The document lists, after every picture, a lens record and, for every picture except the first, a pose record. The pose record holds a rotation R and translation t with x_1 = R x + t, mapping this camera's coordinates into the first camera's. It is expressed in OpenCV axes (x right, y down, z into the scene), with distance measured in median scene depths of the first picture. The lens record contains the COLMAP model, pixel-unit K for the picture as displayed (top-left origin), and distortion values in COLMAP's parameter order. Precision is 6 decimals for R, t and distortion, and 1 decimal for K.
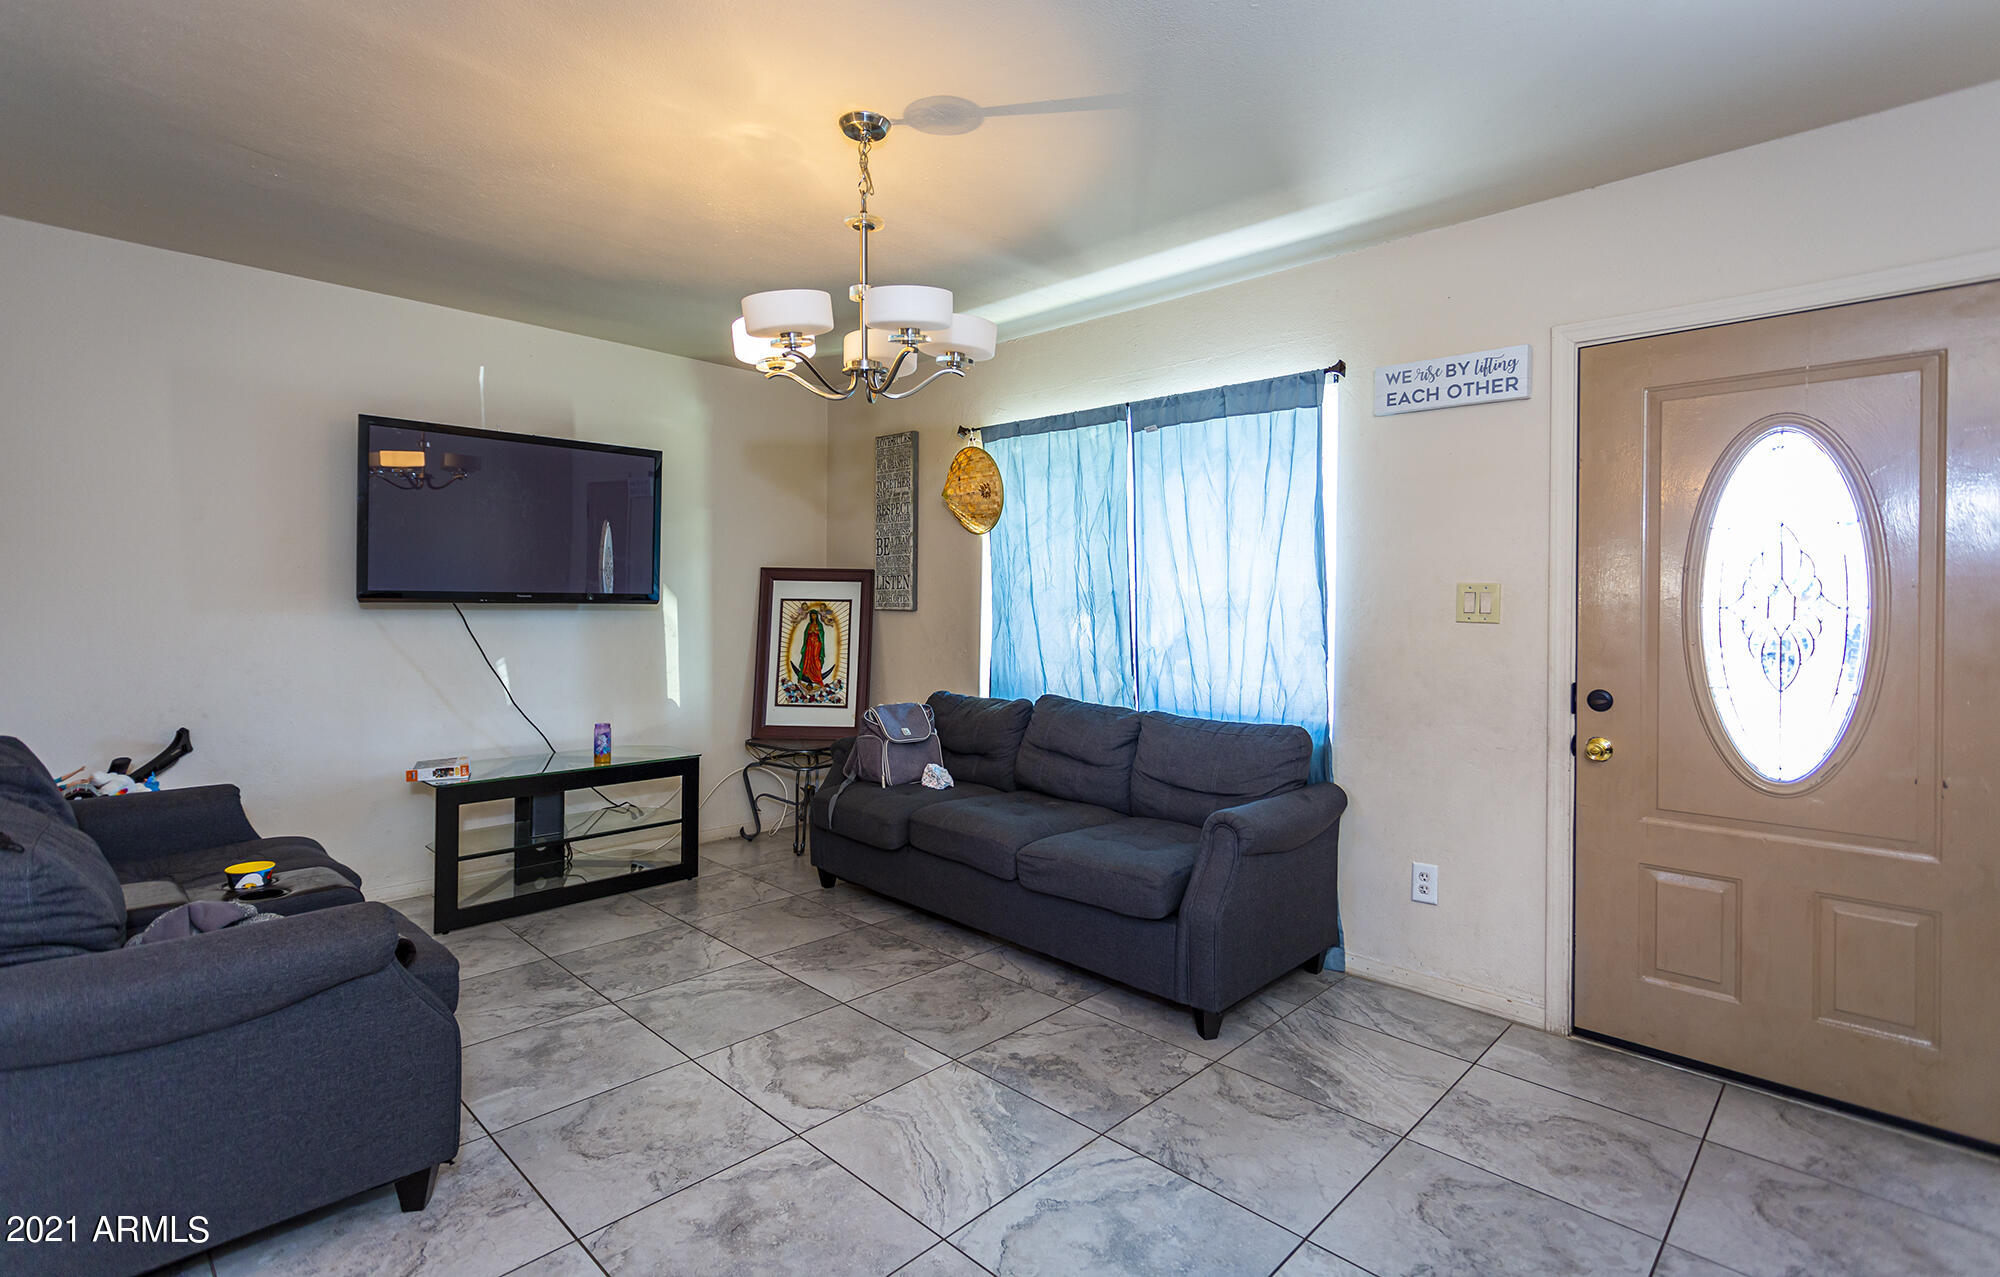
lens RADIAL K [[930.6, 0, 996.5], [0, 930.6, 590.2], [0, 0, 1]] dist [0.001202, 0.000050]
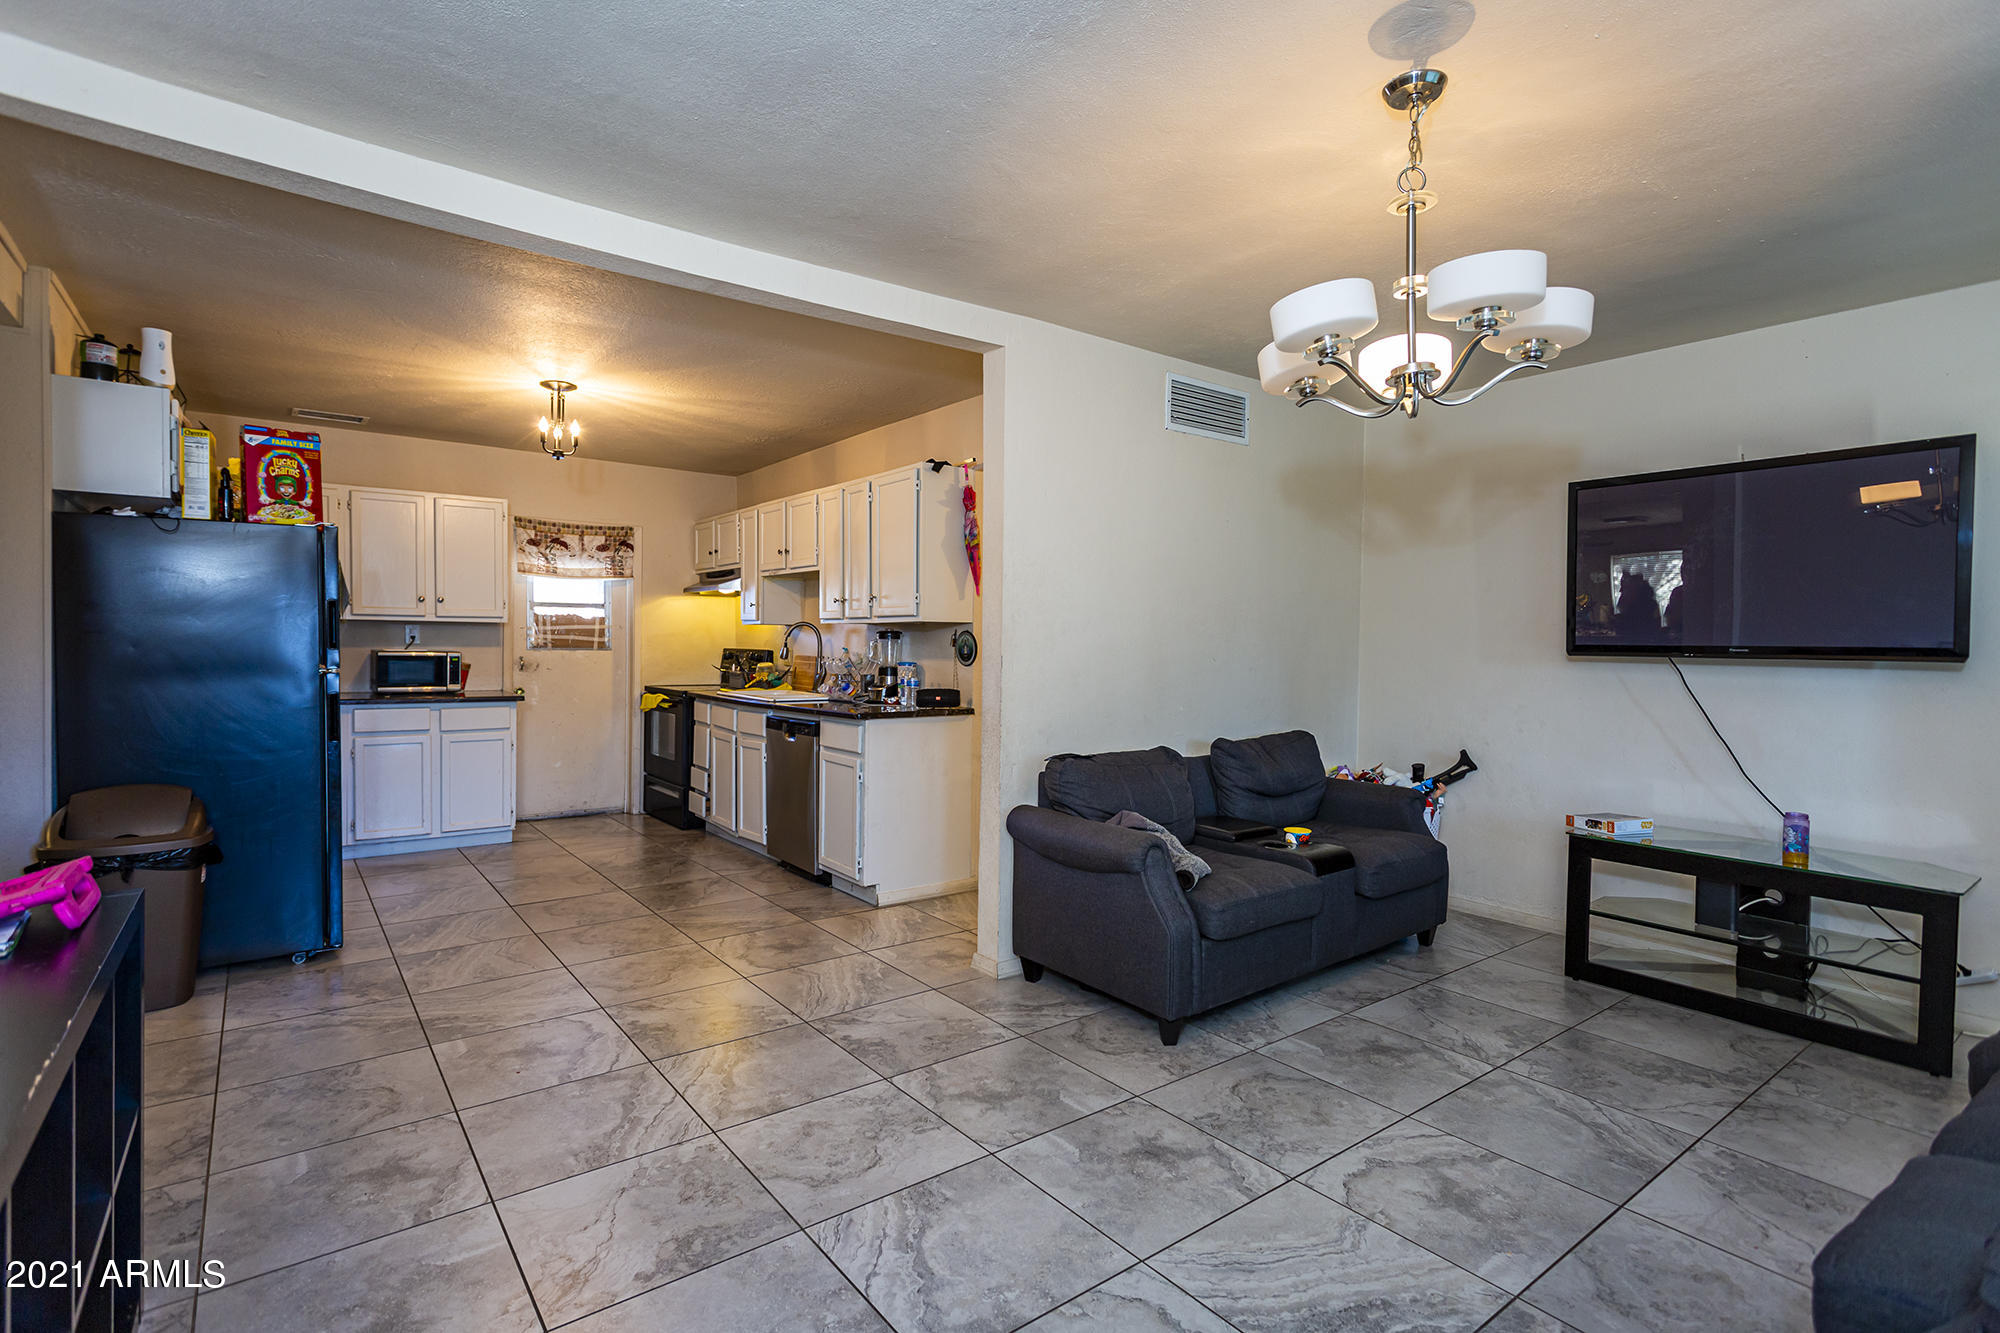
lens RADIAL K [[959.7, 0, 1000.0], [0, 959.7, 666.5], [0, 0, 1]] dist [-0.001907, -0.000287]
pose [[-0.147060, 0.012123, -0.989053, 0.666661], [-0.002820, 0.999916, 0.012676, 0.017751], [0.989124, 0.004654, -0.147013, 0.660508]]
